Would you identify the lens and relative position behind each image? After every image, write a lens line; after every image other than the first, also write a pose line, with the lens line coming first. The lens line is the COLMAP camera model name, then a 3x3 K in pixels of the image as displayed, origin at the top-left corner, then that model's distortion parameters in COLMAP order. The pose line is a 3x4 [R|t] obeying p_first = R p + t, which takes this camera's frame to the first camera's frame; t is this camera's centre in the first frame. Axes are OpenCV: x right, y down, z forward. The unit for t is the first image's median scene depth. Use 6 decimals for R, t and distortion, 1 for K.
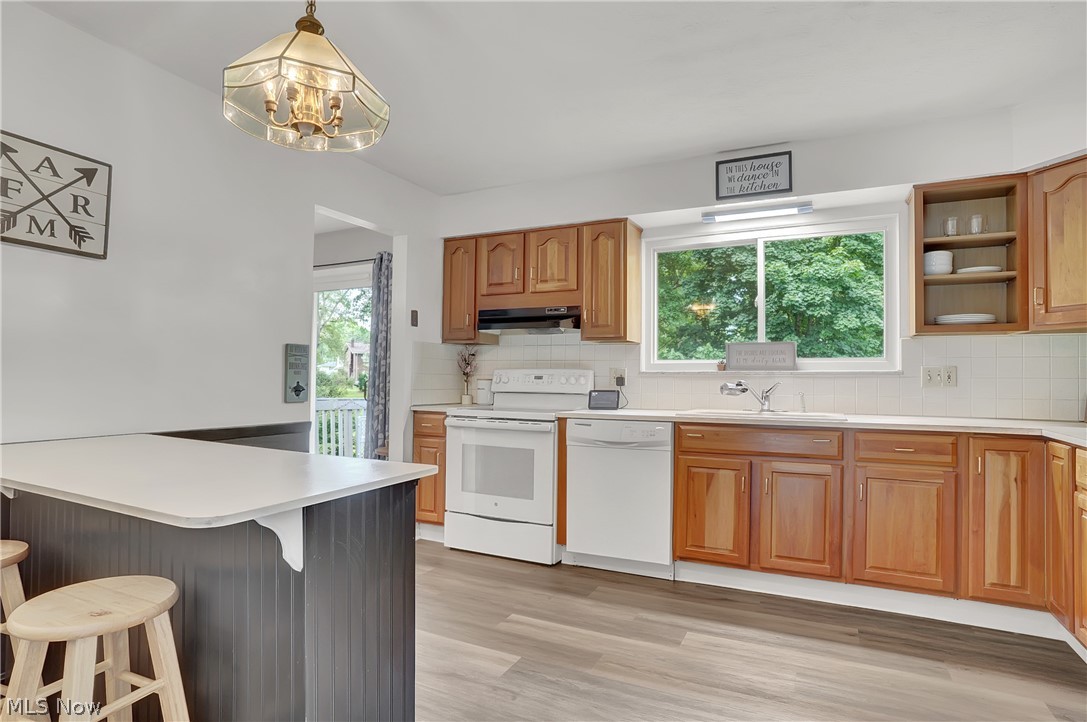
lens RADIAL K [[574.2, 0, 541.7], [0, 574.2, 367.1], [0, 0, 1]] dist [-0.075116, 0.041889]
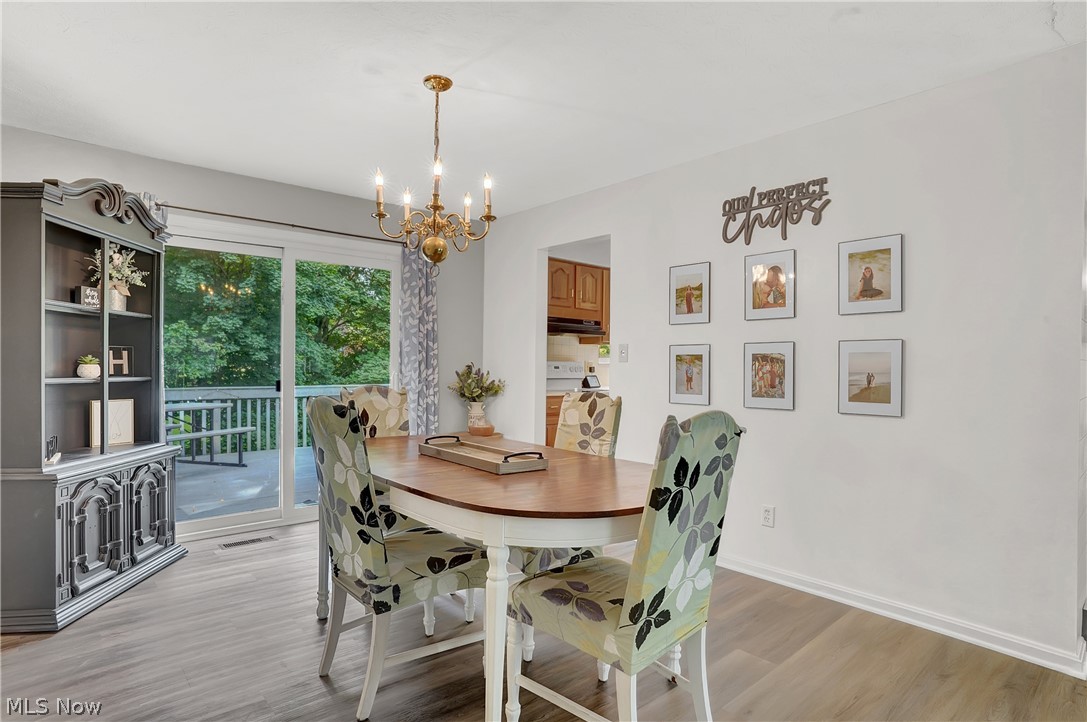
lens RADIAL K [[574.2, 0, 541.7], [0, 574.2, 367.1], [0, 0, 1]] dist [-0.075116, 0.041889]
pose [[0.356199, -0.019628, 0.934204, -1.349458], [-0.020689, 0.999369, 0.028885, -0.022394], [-0.934181, -0.029617, 0.355568, 0.569440]]
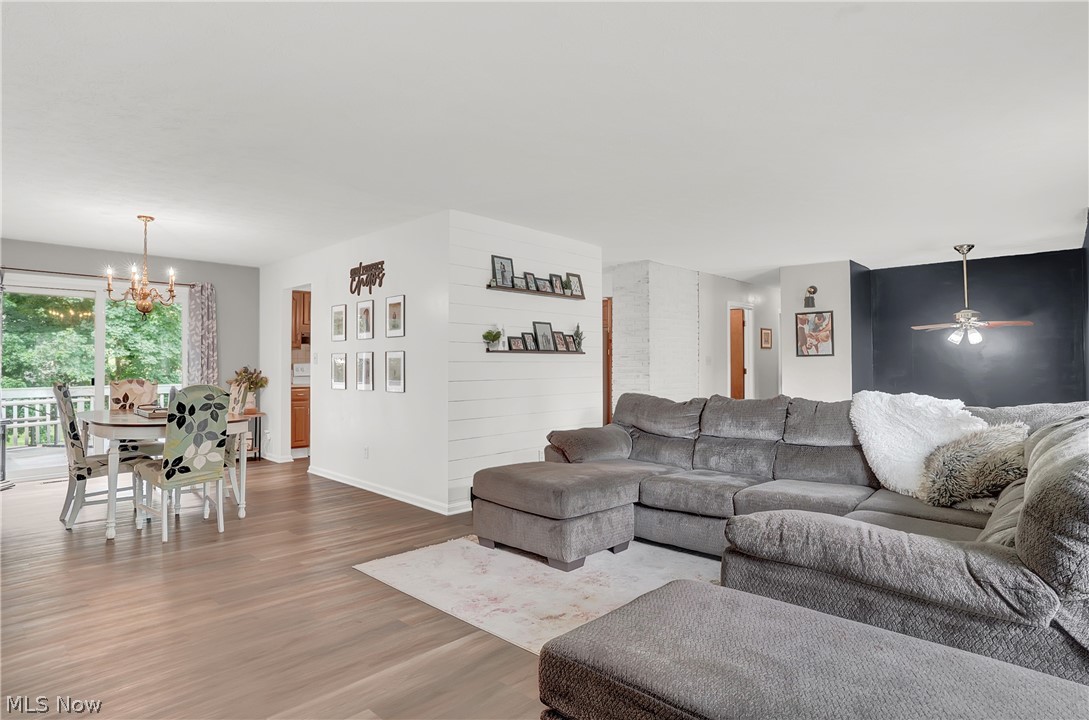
lens RADIAL K [[581.8, 0, 544.5], [0, 581.8, 360.0], [0, 0, 1]] dist [-0.060985, 0.035644]
pose [[0.270183, -0.009771, 0.962759, -1.732152], [-0.014097, 0.999801, 0.014103, -0.048056], [-0.962706, -0.017382, 0.269992, -0.242233]]
